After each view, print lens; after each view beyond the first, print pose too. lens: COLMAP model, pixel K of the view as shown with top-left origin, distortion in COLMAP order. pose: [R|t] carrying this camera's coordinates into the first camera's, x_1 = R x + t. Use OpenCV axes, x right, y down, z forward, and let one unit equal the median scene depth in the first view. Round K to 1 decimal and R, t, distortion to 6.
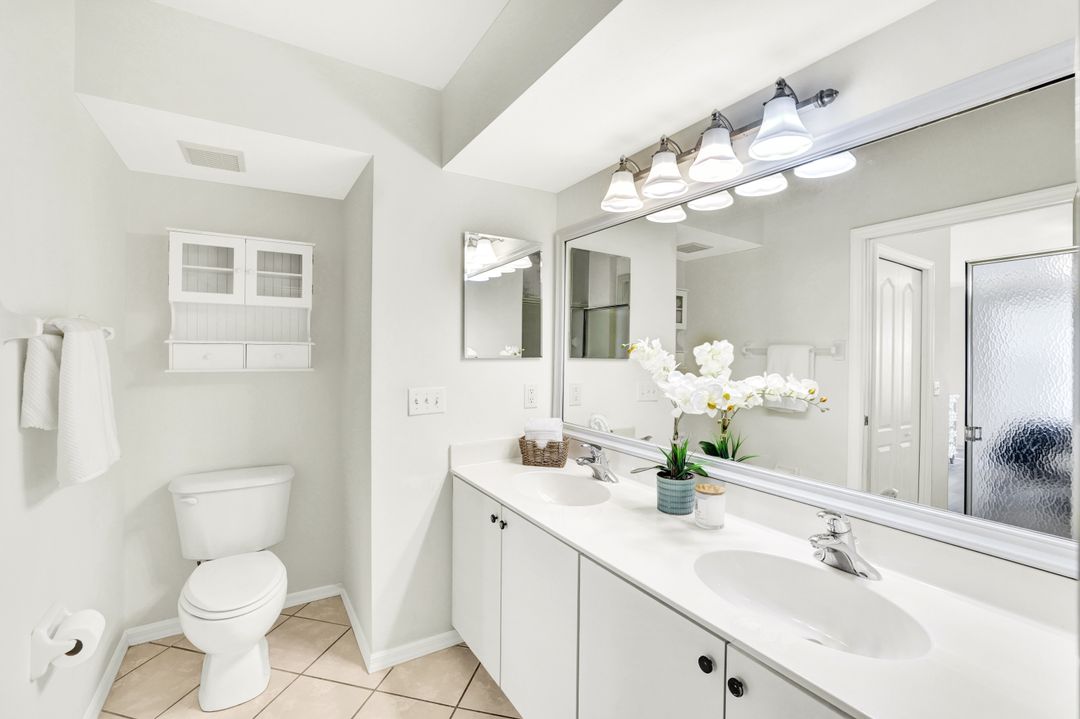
lens RADIAL K [[473.3, 0, 532.2], [0, 473.3, 352.8], [0, 0, 1]] dist [-0.036207, 0.014705]
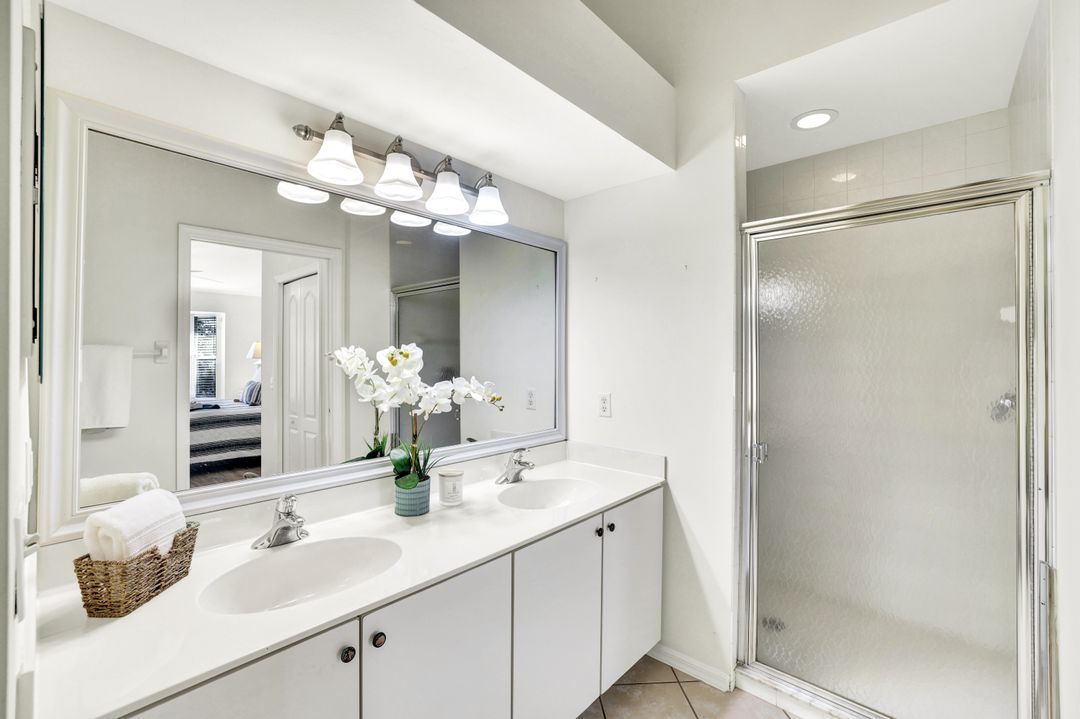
lens RADIAL K [[473.3, 0, 532.2], [0, 473.3, 352.8], [0, 0, 1]] dist [-0.036207, 0.014705]
pose [[-0.302259, -0.008054, 0.953192, -0.786088], [-0.012792, 0.999909, 0.004392, -0.027709], [-0.953140, -0.010866, -0.302334, 1.089479]]
